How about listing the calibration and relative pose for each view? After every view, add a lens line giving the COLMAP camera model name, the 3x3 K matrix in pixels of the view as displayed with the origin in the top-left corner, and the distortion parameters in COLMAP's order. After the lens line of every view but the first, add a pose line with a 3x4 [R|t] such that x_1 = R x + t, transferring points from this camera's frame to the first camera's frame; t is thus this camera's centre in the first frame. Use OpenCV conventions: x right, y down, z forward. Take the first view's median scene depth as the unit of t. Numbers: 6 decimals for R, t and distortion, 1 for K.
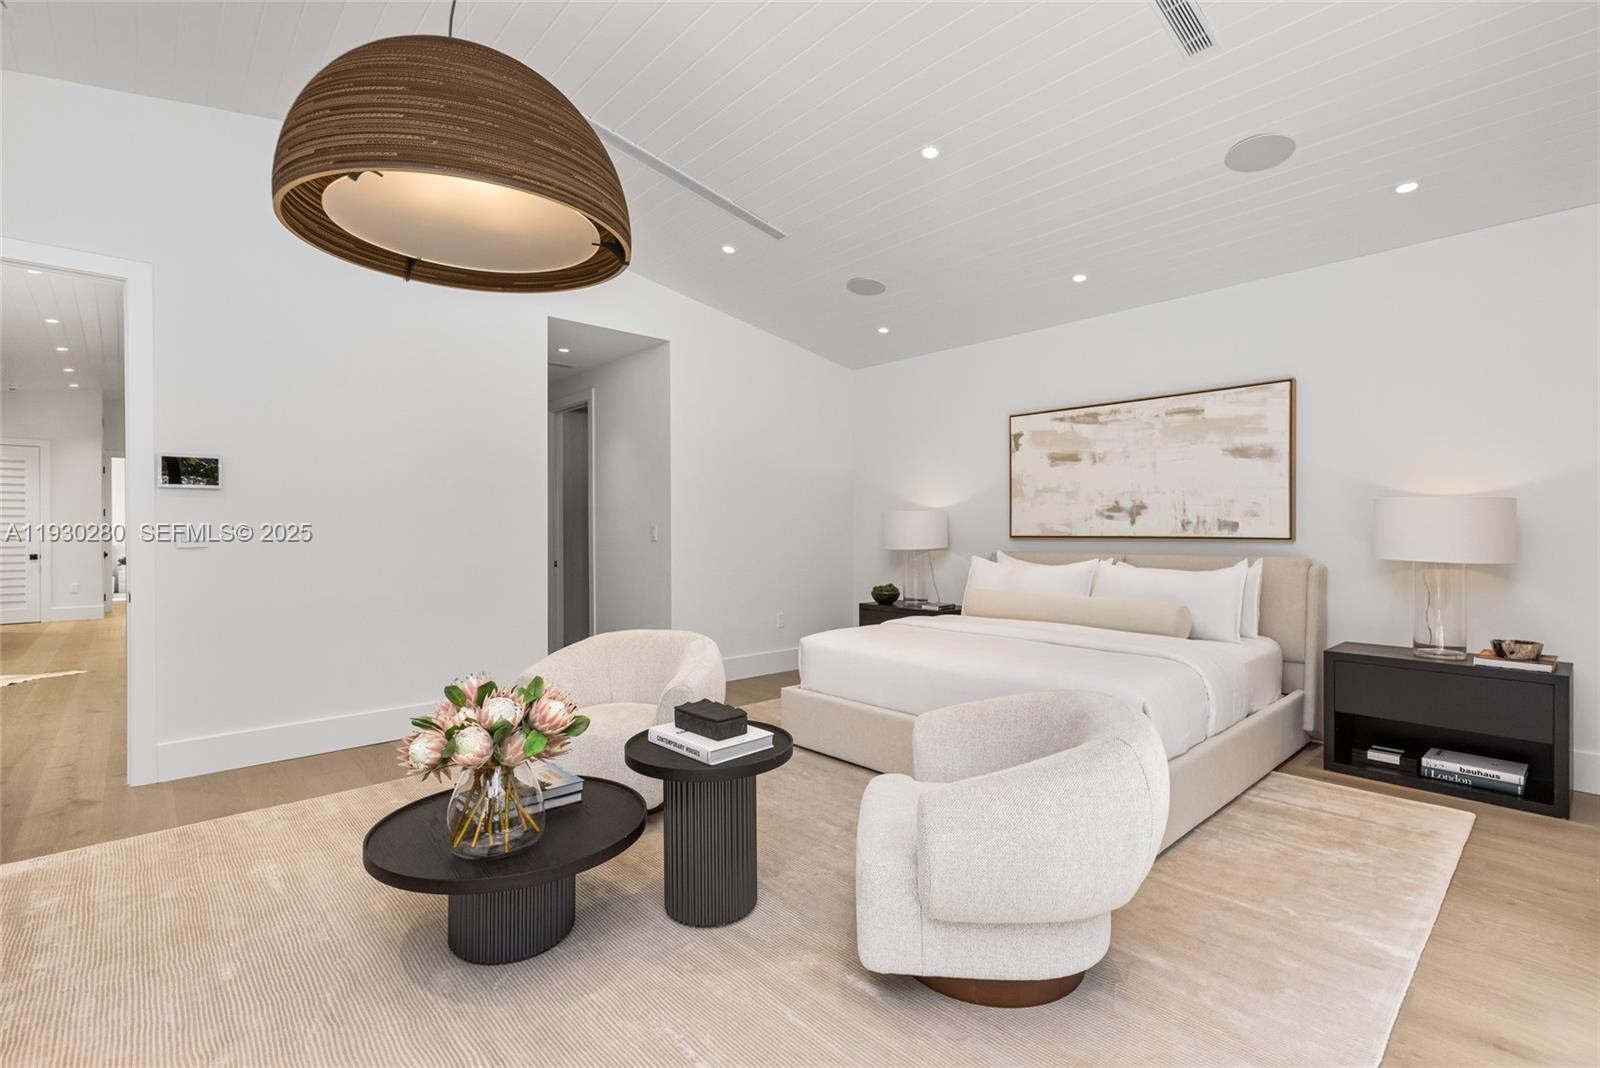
lens RADIAL K [[732.0, 0, 794.2], [0, 732.0, 533.1], [0, 0, 1]] dist [0.000349, -0.000155]
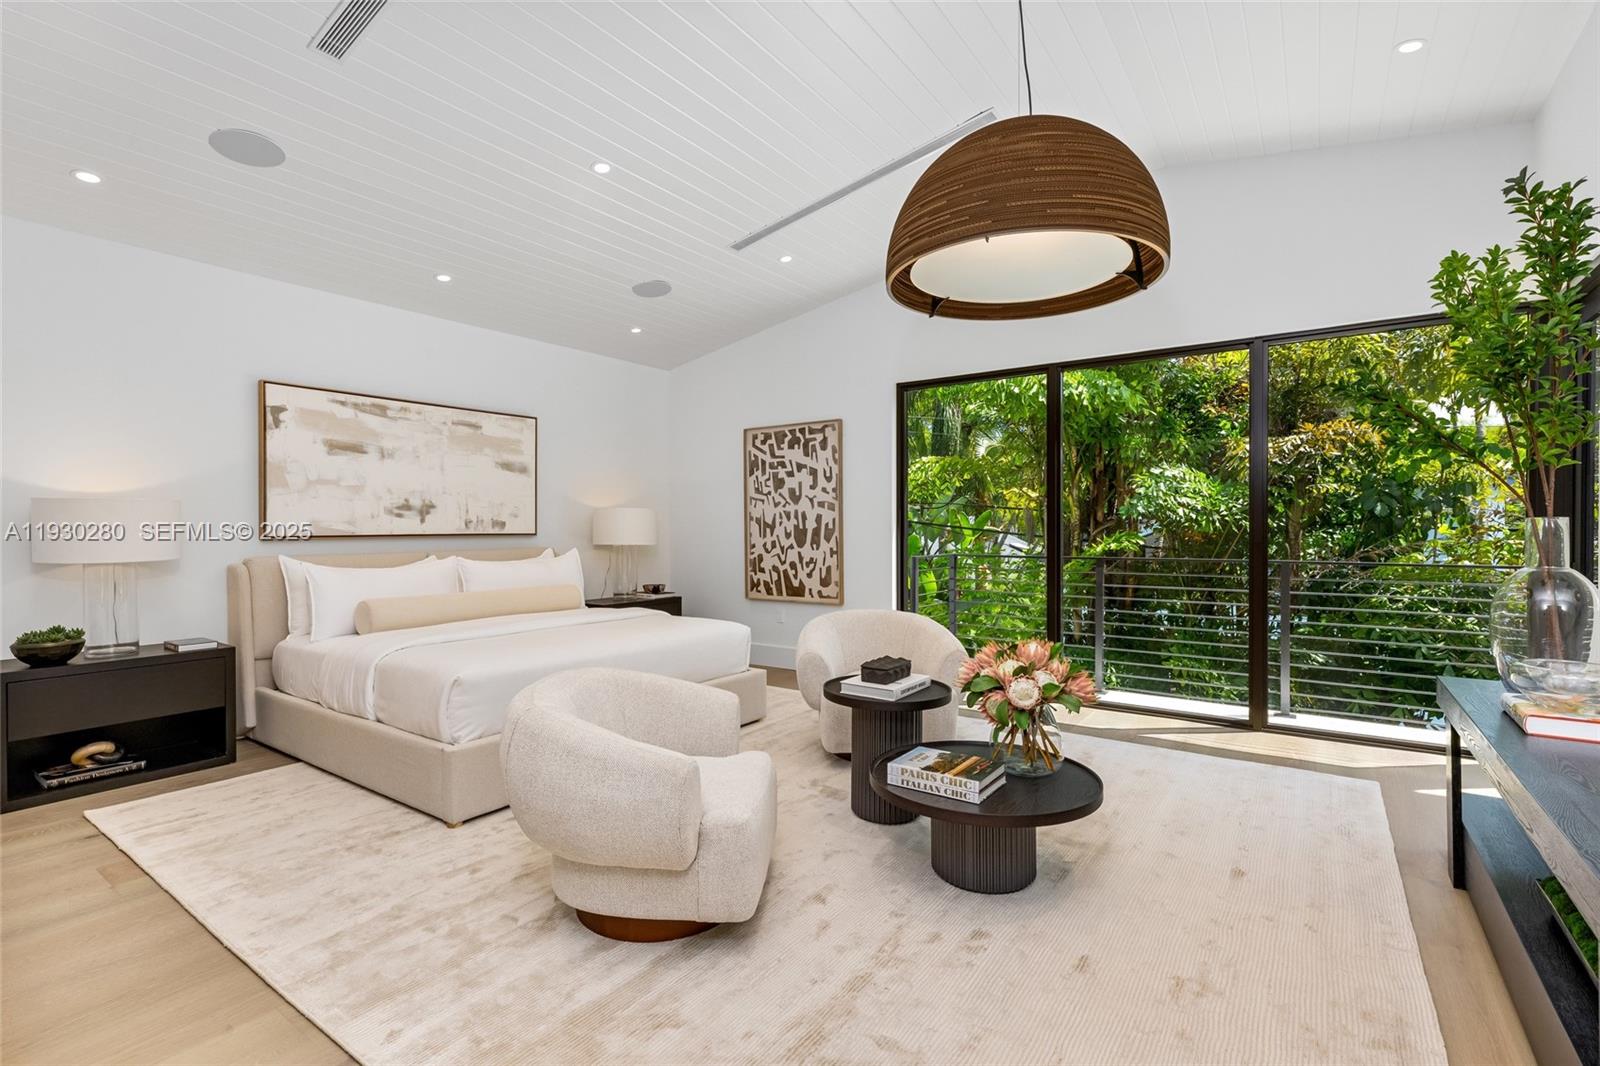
lens RADIAL K [[732.0, 0, 795.0], [0, 732.0, 532.7], [0, 0, 1]] dist [0.000349, -0.000155]
pose [[-0.221025, 0.004340, 0.975259, -0.636204], [0.021132, 0.999777, 0.000340, 0.012396], [-0.975039, 0.020685, -0.221067, 0.688862]]
